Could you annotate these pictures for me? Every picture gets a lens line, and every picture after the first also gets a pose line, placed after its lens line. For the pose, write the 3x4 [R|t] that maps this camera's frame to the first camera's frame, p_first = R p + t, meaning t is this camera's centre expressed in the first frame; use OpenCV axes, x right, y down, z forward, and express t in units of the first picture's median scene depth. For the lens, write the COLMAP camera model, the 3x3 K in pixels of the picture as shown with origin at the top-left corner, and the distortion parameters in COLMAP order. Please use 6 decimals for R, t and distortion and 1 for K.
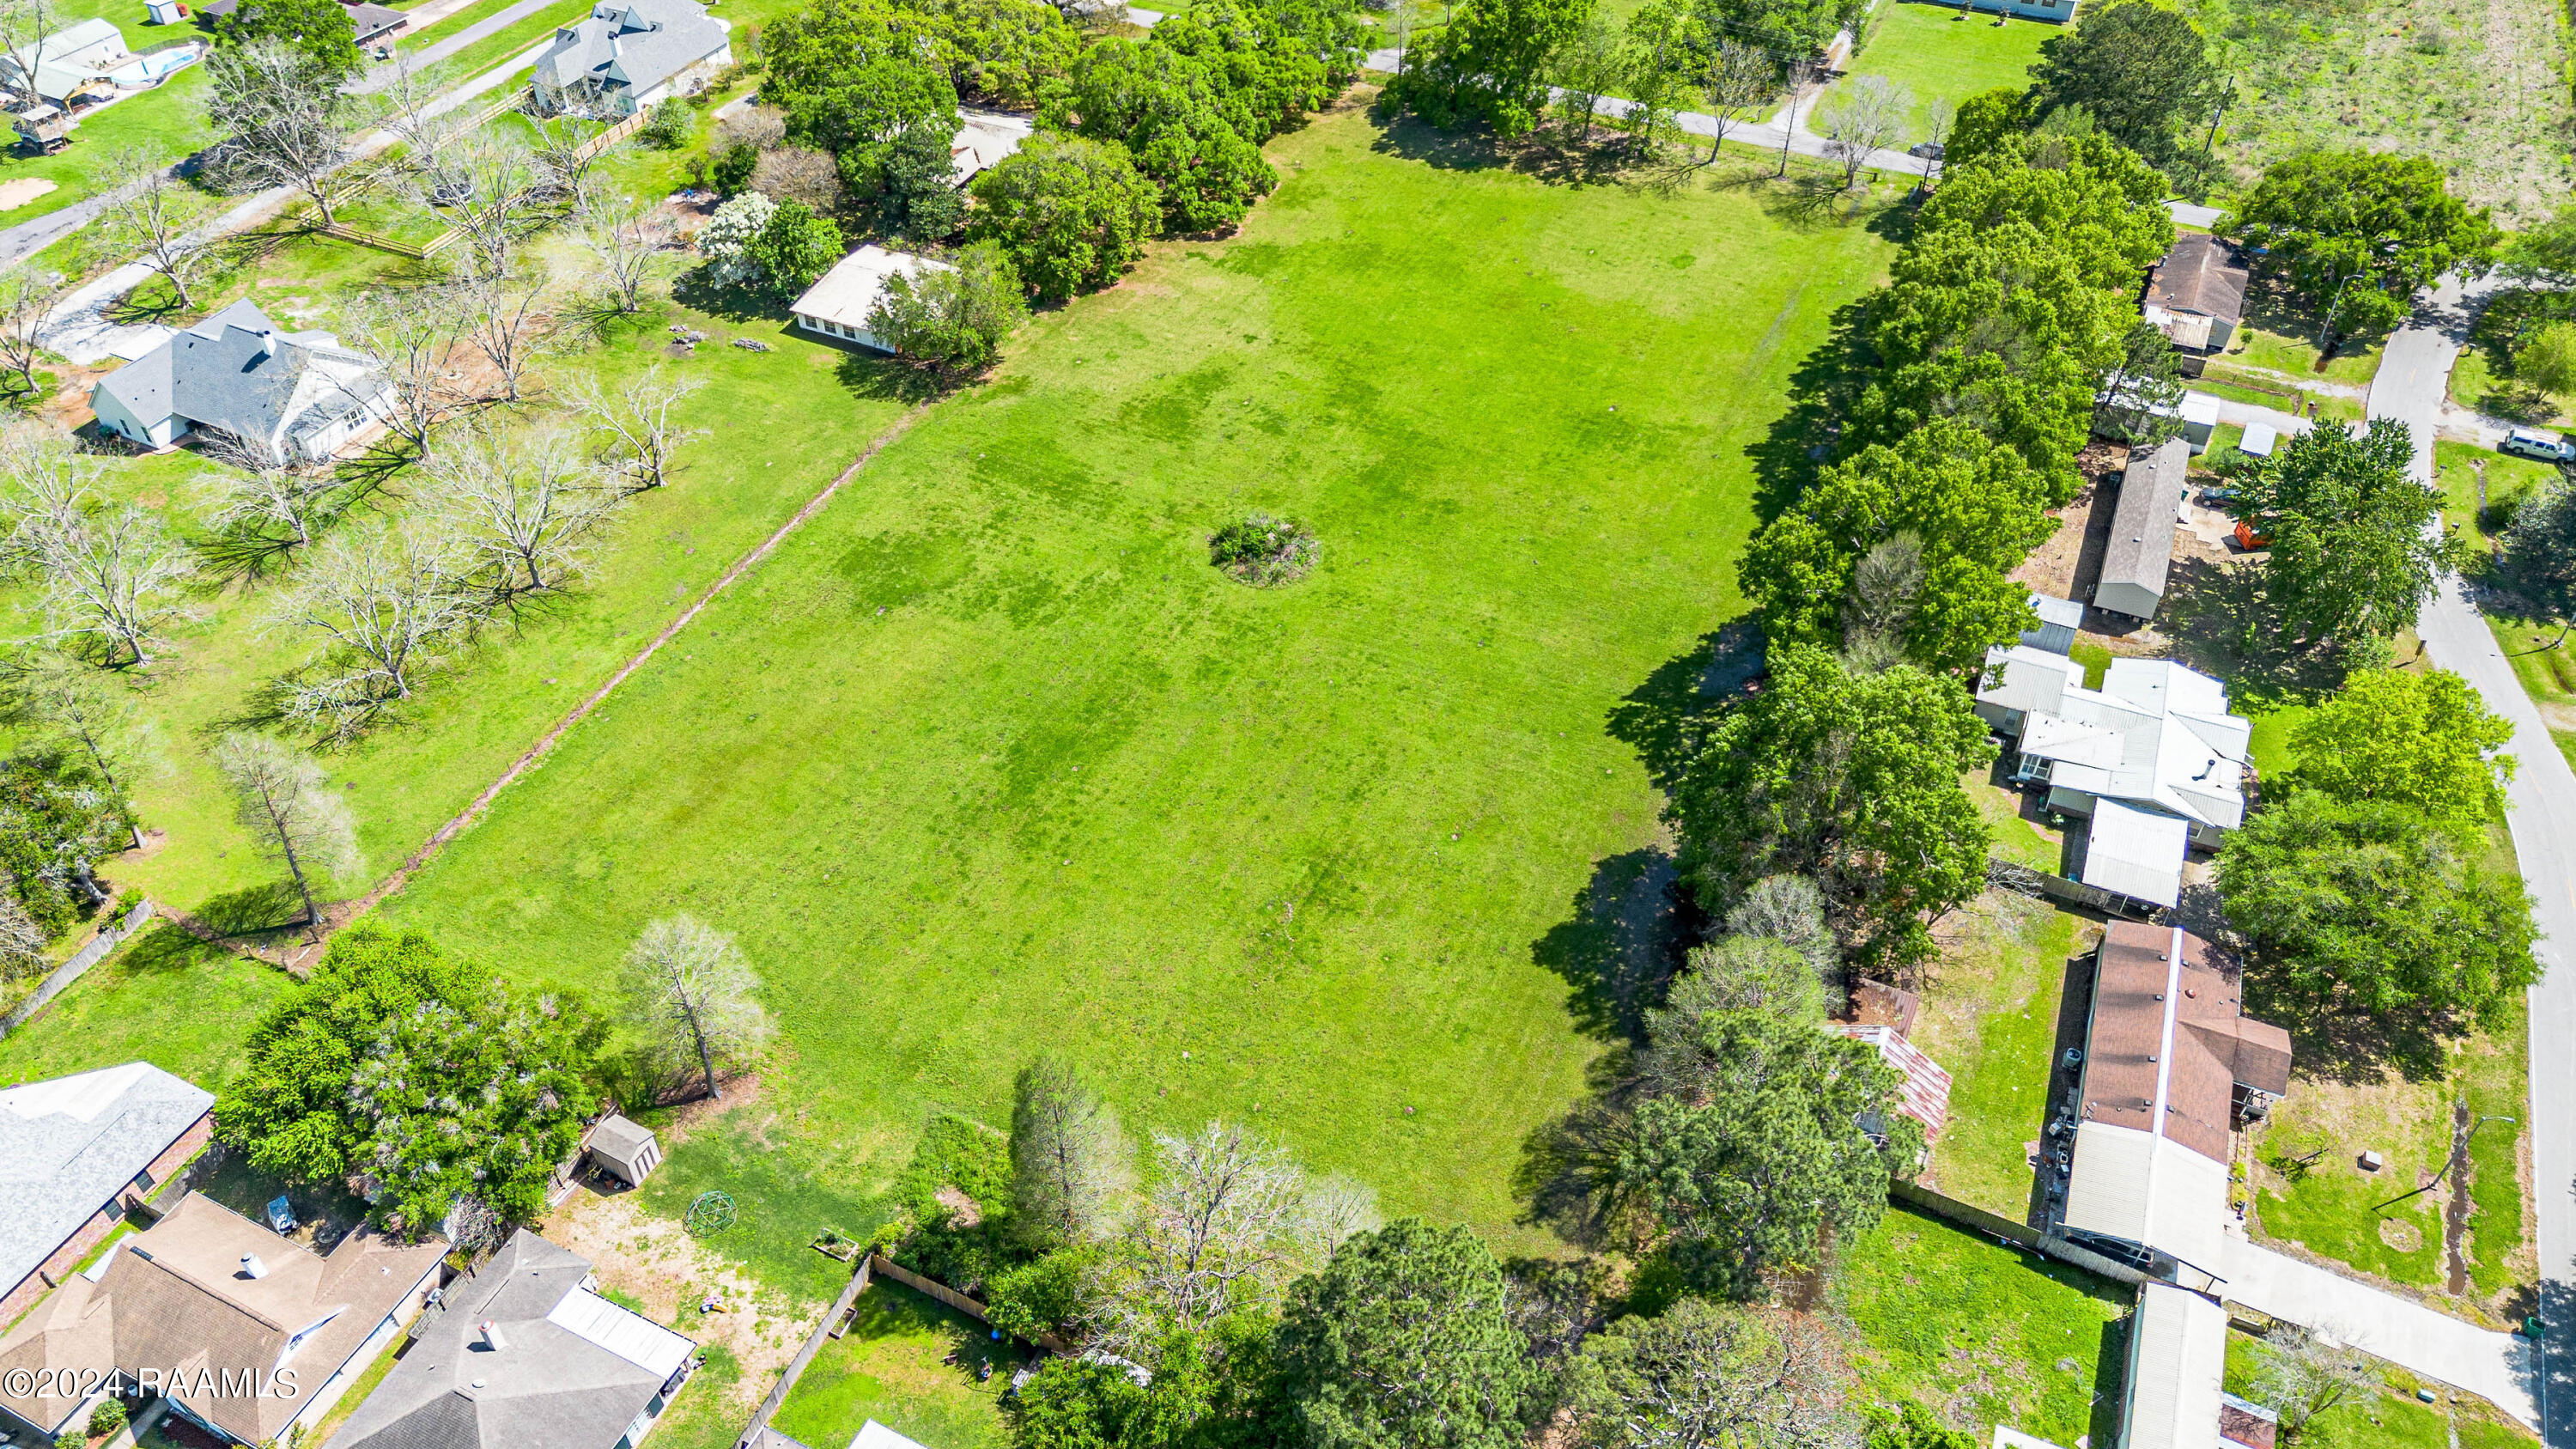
lens RADIAL K [[1826.4, 0, 1277.7], [0, 1826.4, 736.1], [0, 0, 1]] dist [0.063038, -0.057317]
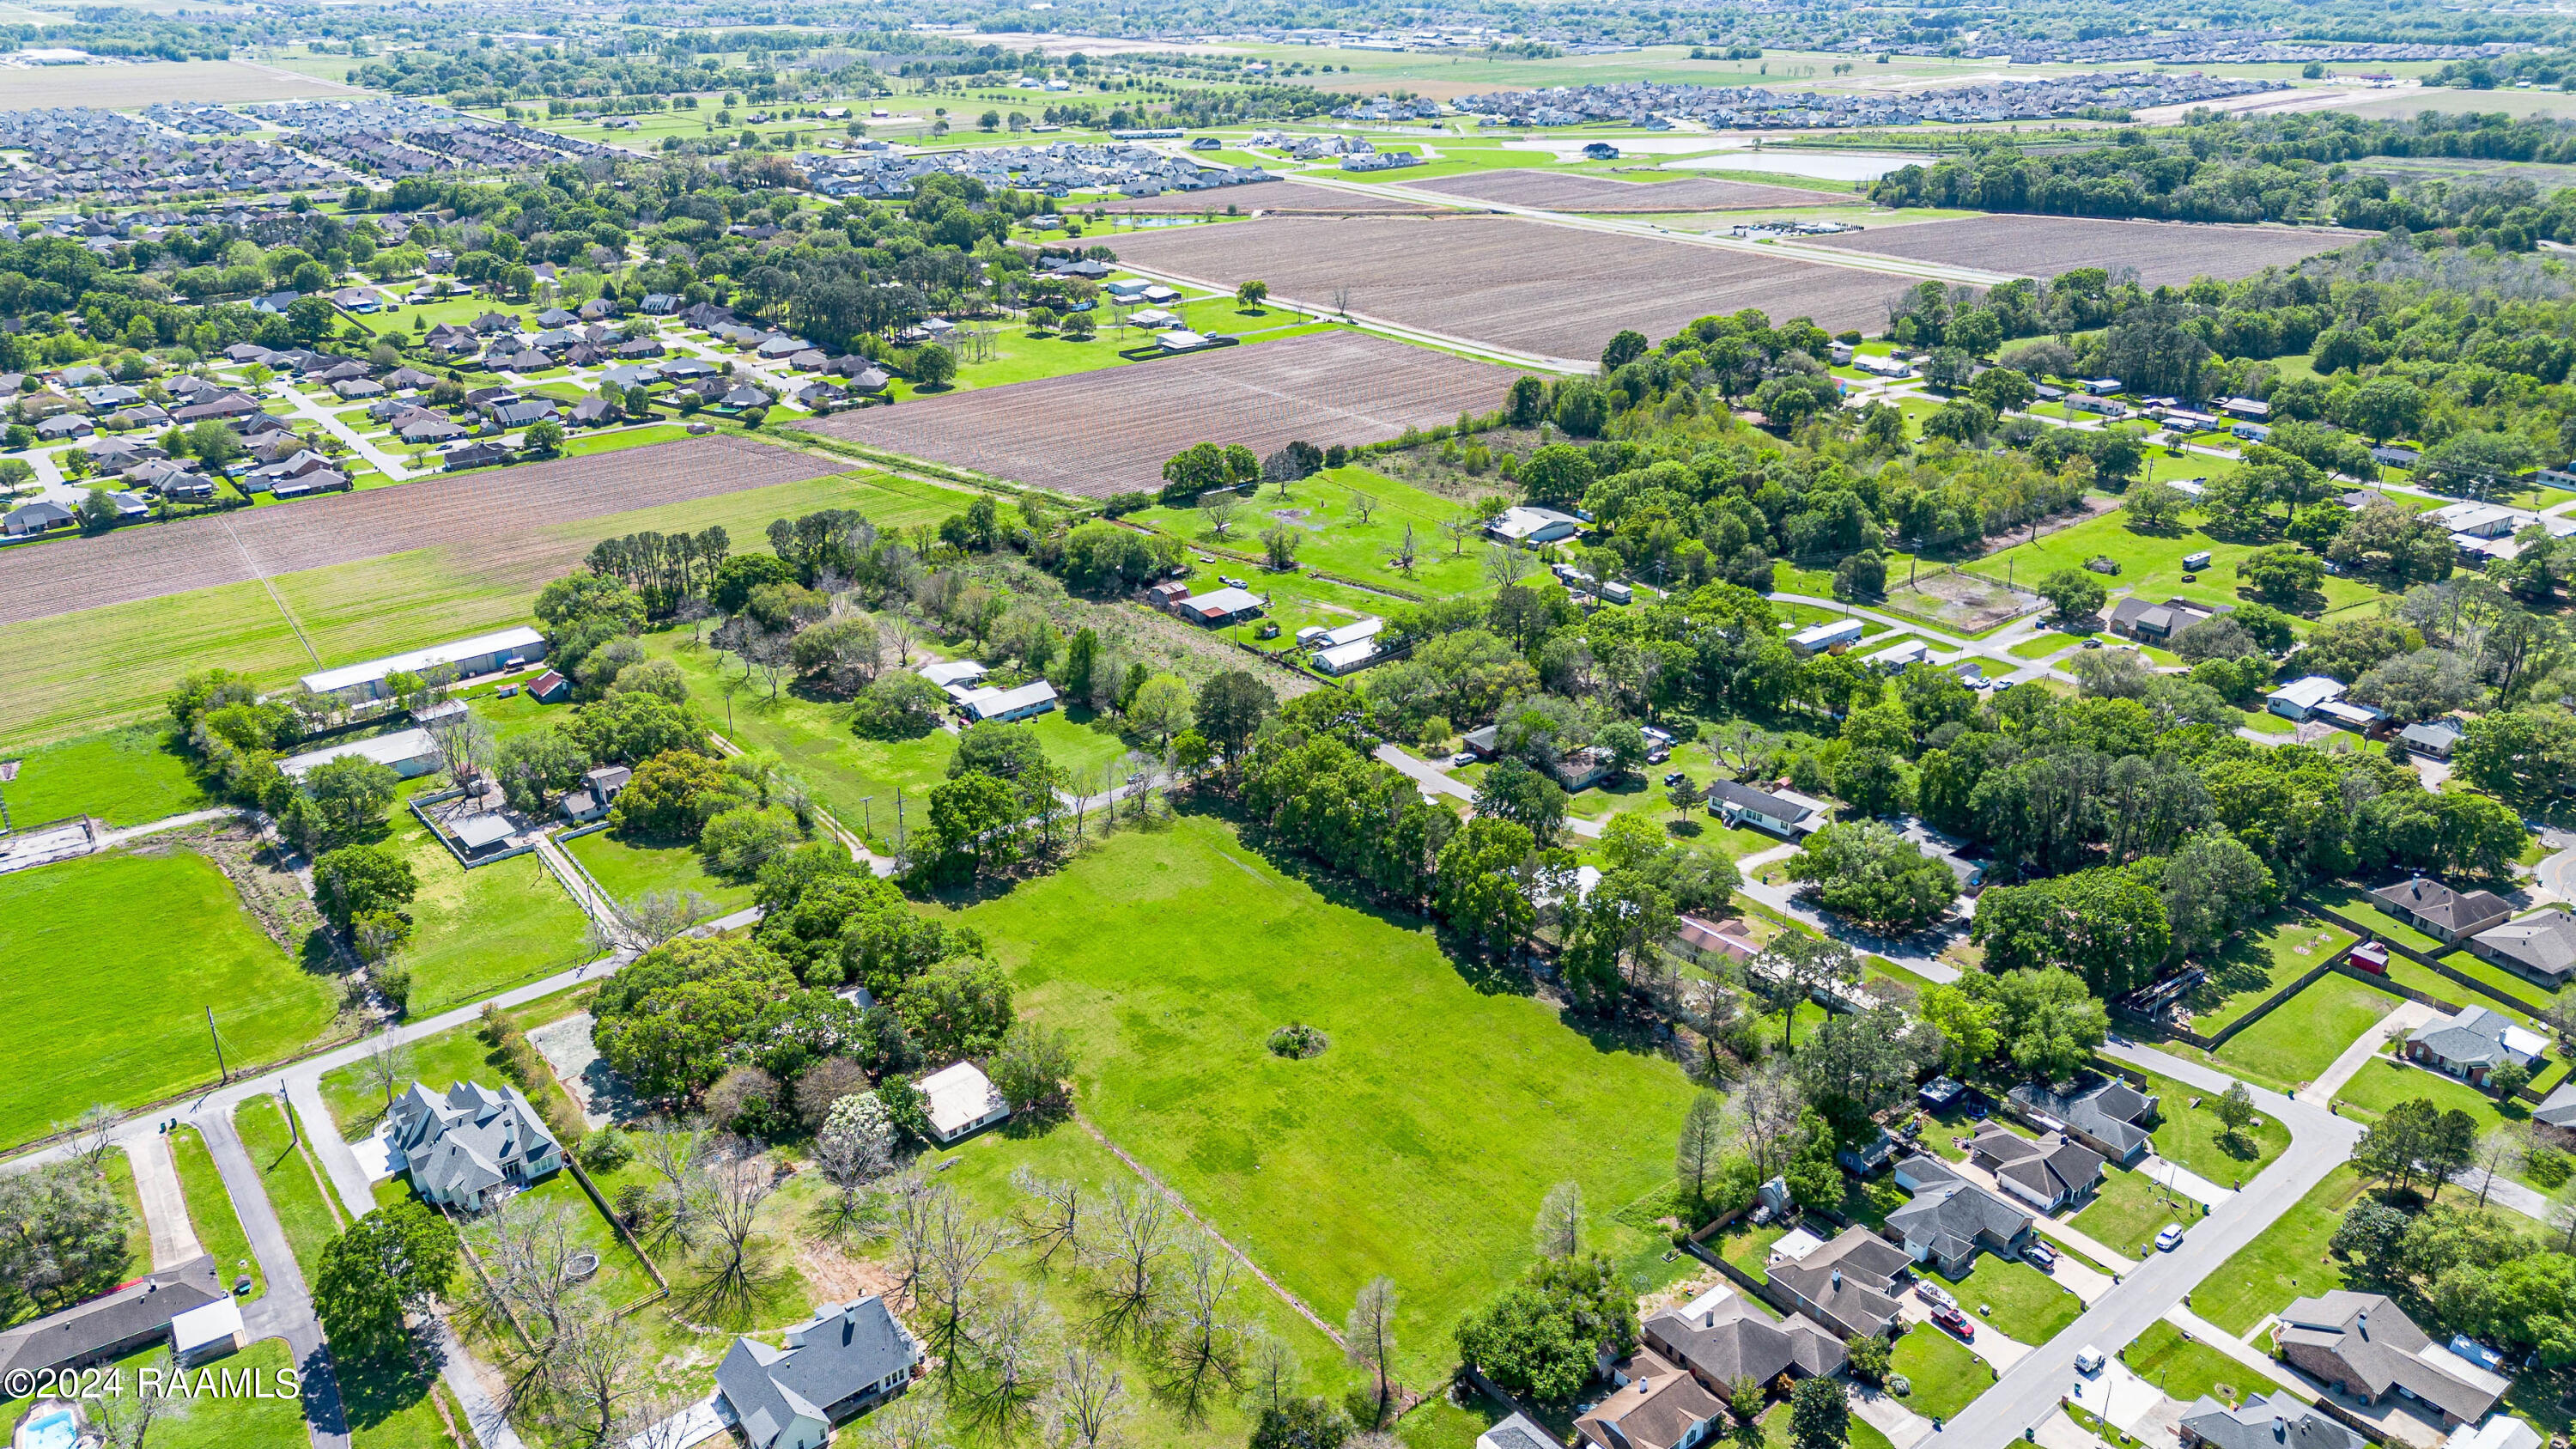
lens RADIAL K [[1826.4, 0, 1286.4], [0, 1826.4, 732.0], [0, 0, 1]] dist [0.063038, -0.057317]
pose [[0.429712, -0.360405, 0.827922, -1.466254], [0.617504, 0.786266, 0.021772, -0.405070], [-0.658814, 0.501890, 0.560420, -0.205993]]
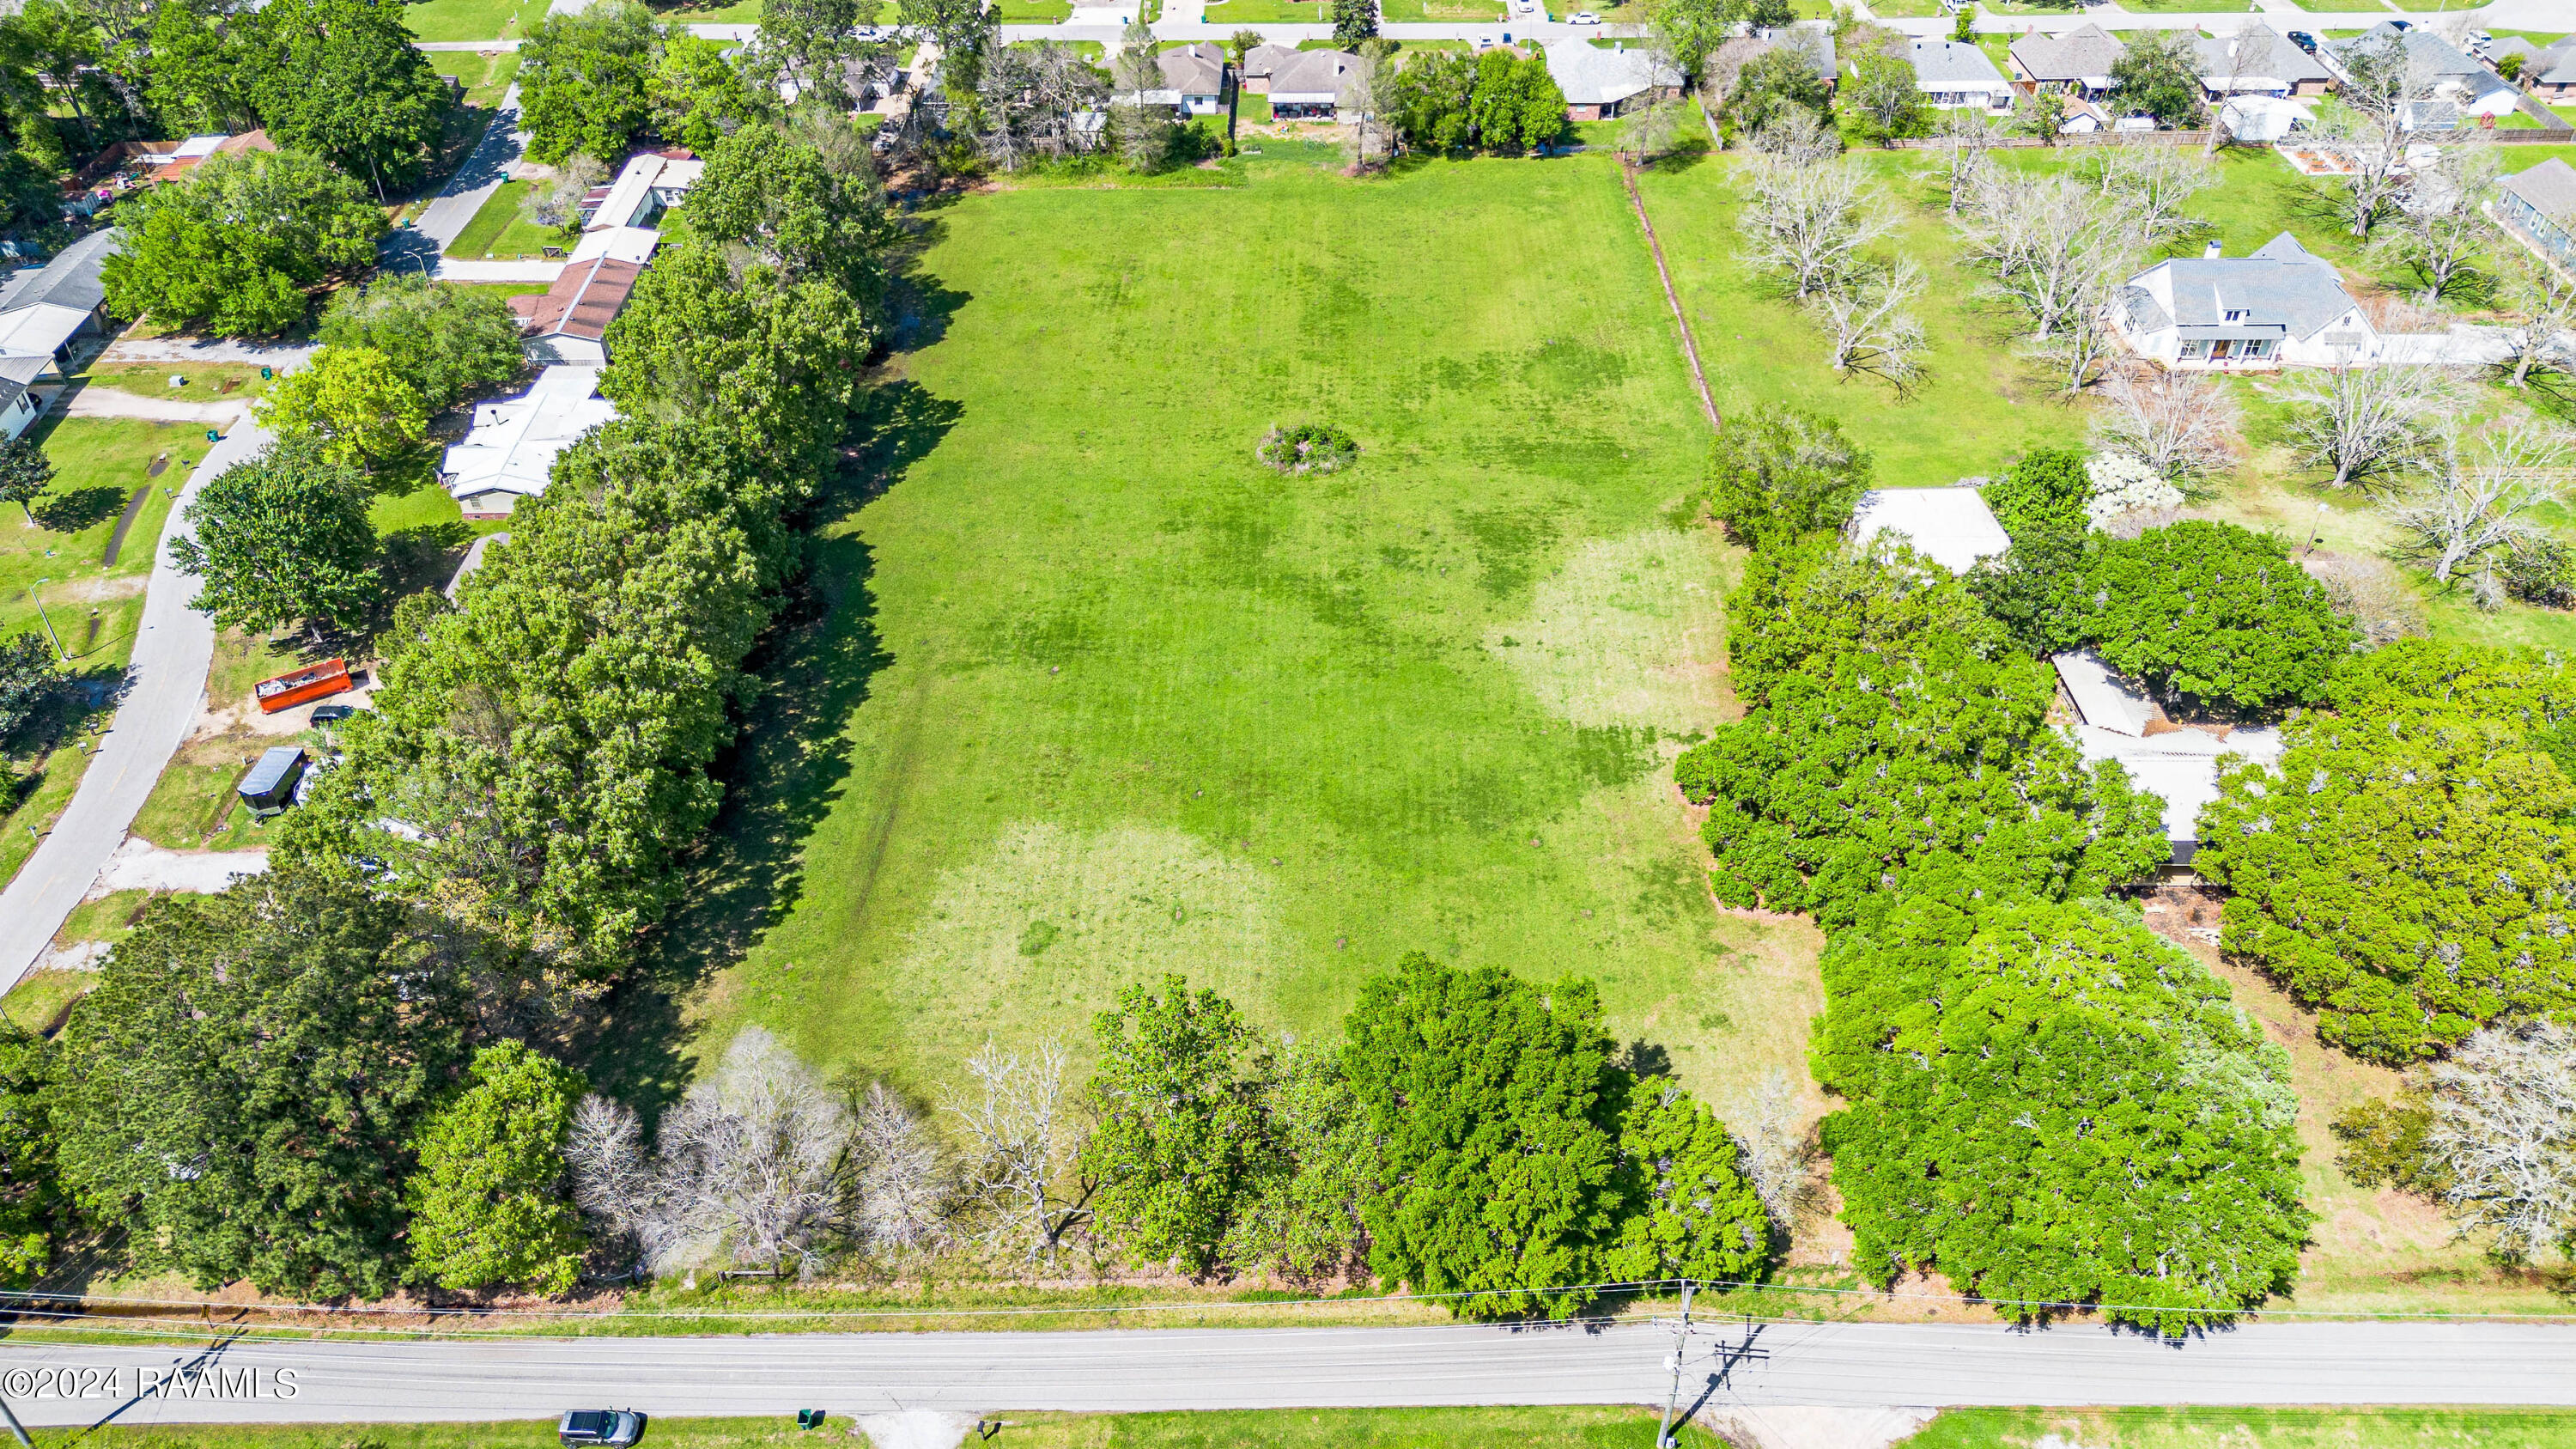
lens RADIAL K [[1826.4, 0, 1267.5], [0, 1826.4, 724.4], [0, 0, 1]] dist [0.063038, -0.057317]
pose [[-0.908444, 0.274967, -0.314838, 0.405797], [-0.273969, 0.177196, 0.945274, -1.107245], [0.315707, 0.944984, -0.085640, 1.253578]]
